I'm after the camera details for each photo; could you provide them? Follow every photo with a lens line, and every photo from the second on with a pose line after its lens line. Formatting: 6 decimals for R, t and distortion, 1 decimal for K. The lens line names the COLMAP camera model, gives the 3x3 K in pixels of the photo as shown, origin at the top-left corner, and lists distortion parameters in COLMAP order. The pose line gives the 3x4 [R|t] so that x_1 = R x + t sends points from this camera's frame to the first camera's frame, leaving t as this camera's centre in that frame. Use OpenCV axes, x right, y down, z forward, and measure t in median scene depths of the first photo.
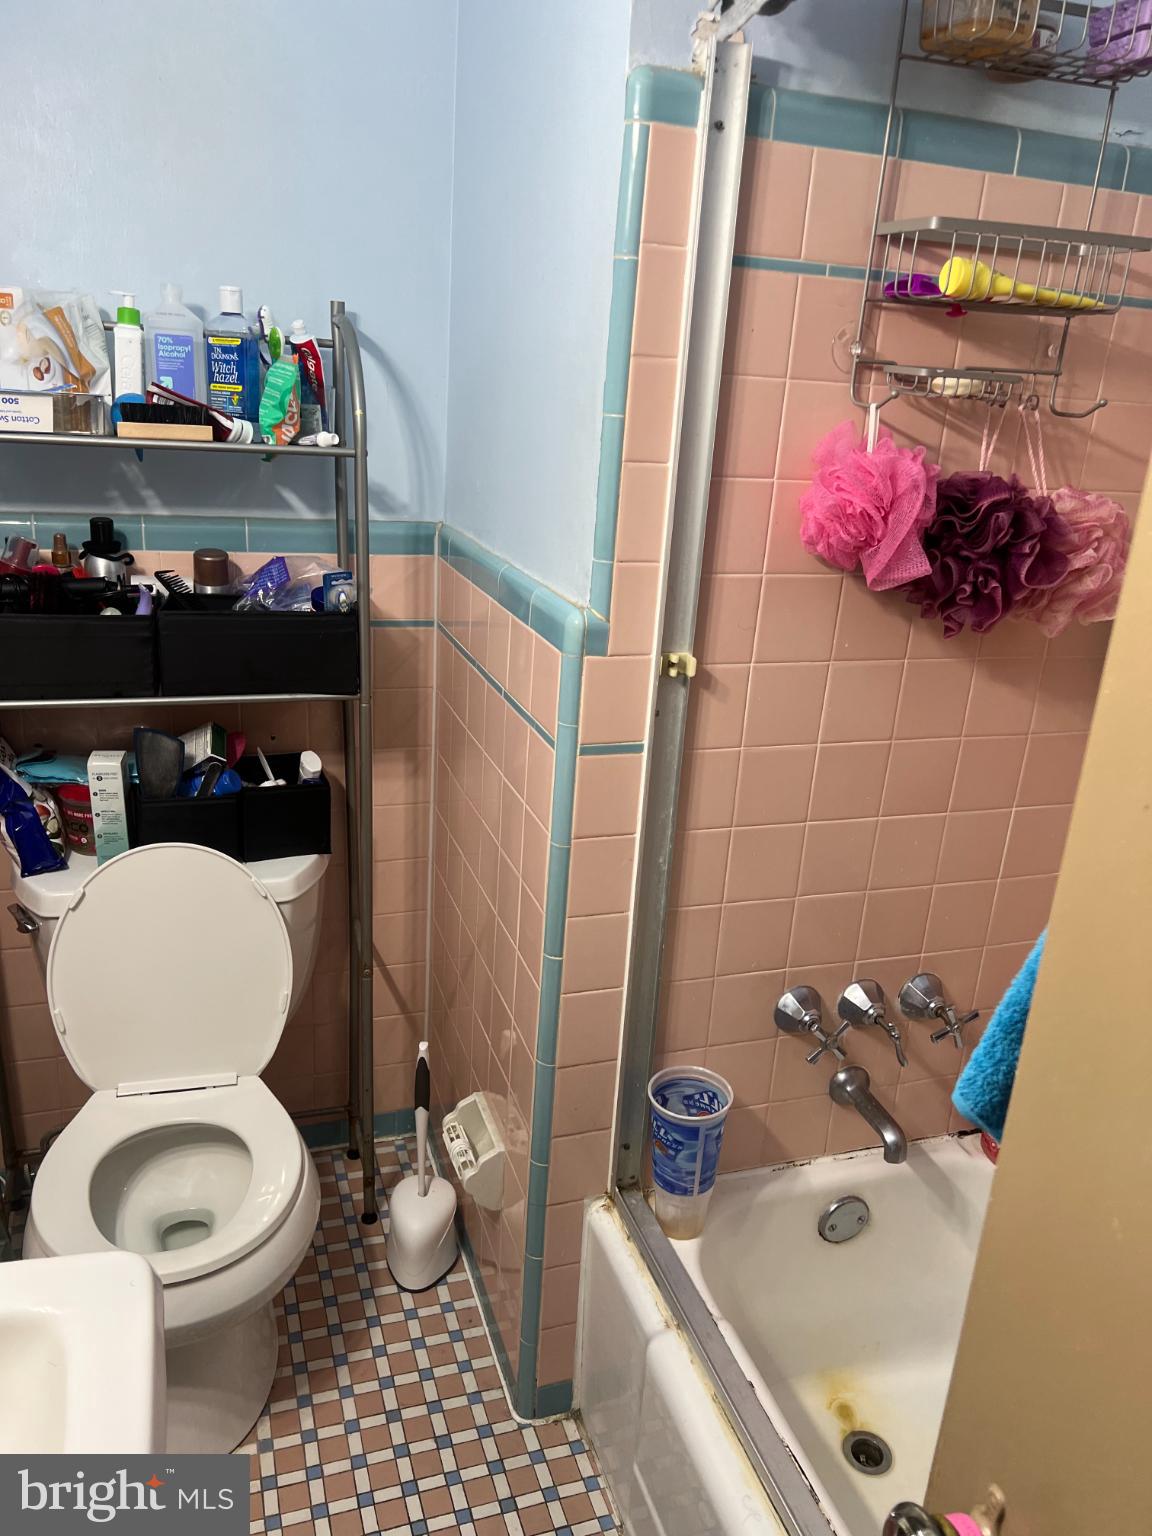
lens RADIAL K [[1137.9, 0, 586.1], [0, 1137.9, 772.9], [0, 0, 1]] dist [0.044527, -0.058120]
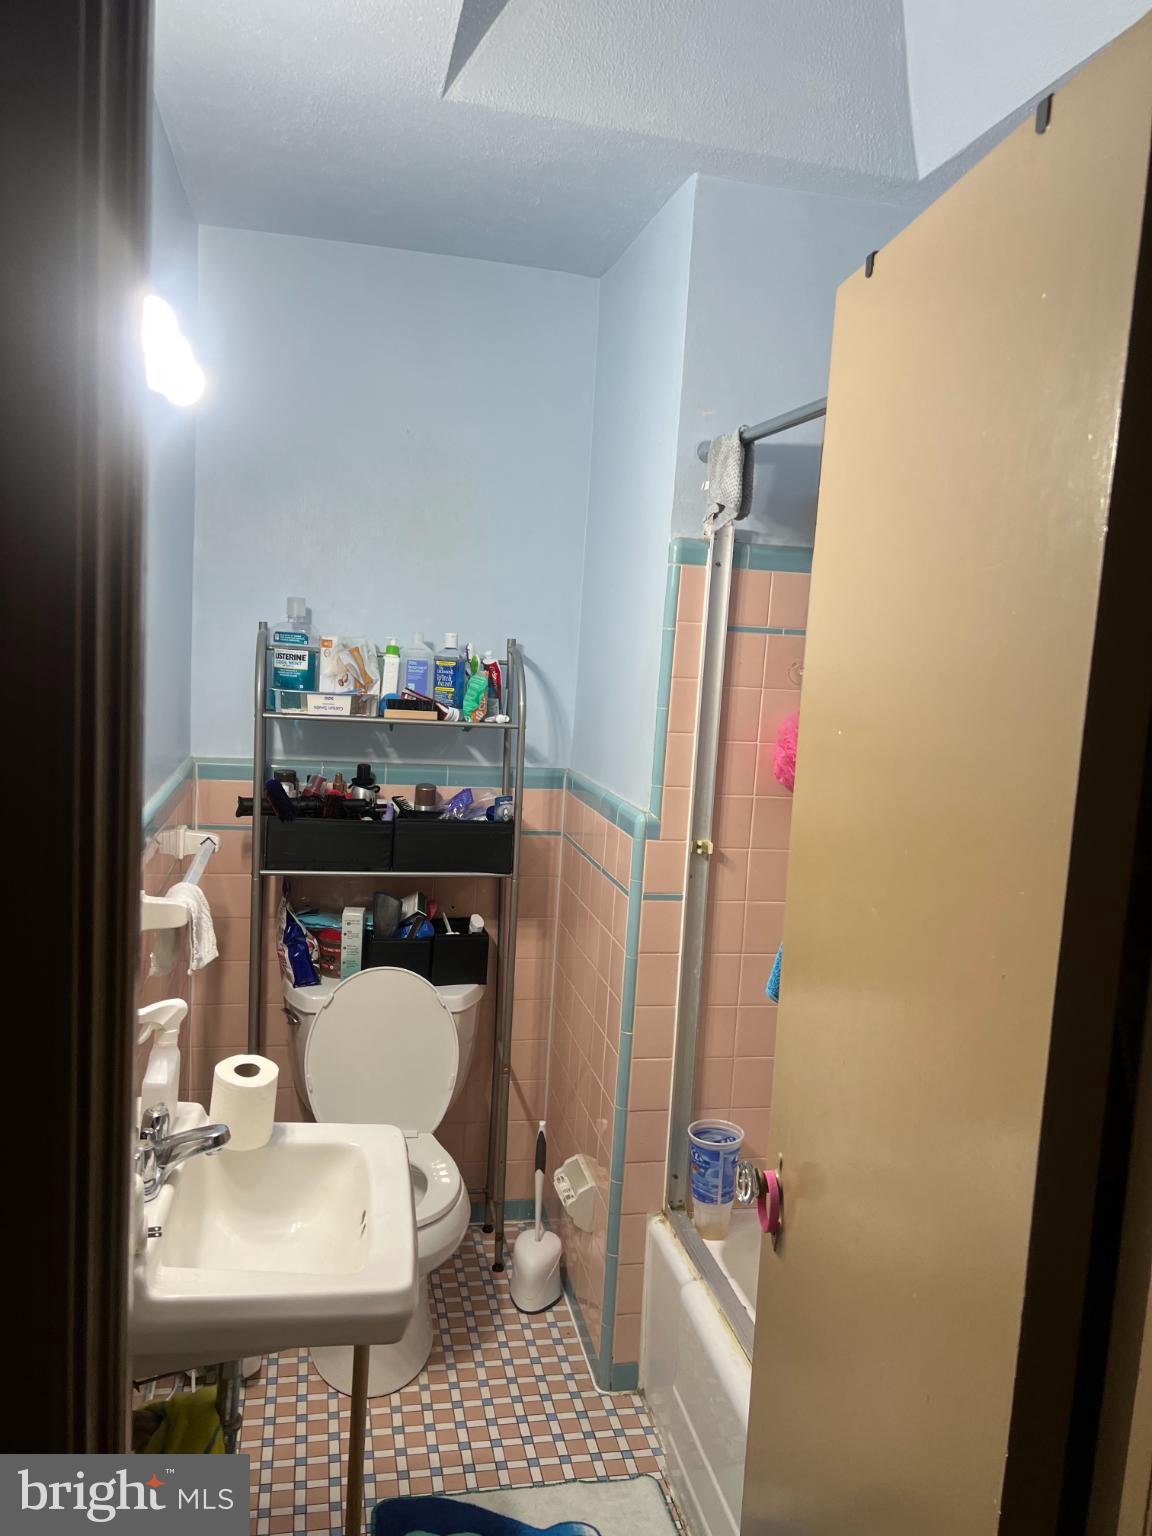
lens RADIAL K [[1137.9, 0, 573.7], [0, 1137.9, 763.7], [0, 0, 1]] dist [0.044527, -0.058120]
pose [[0.992420, 0.007102, -0.122687, 0.078254], [-0.035737, 0.971863, -0.232818, 0.148756], [0.117582, 0.235438, 0.964750, -0.550690]]
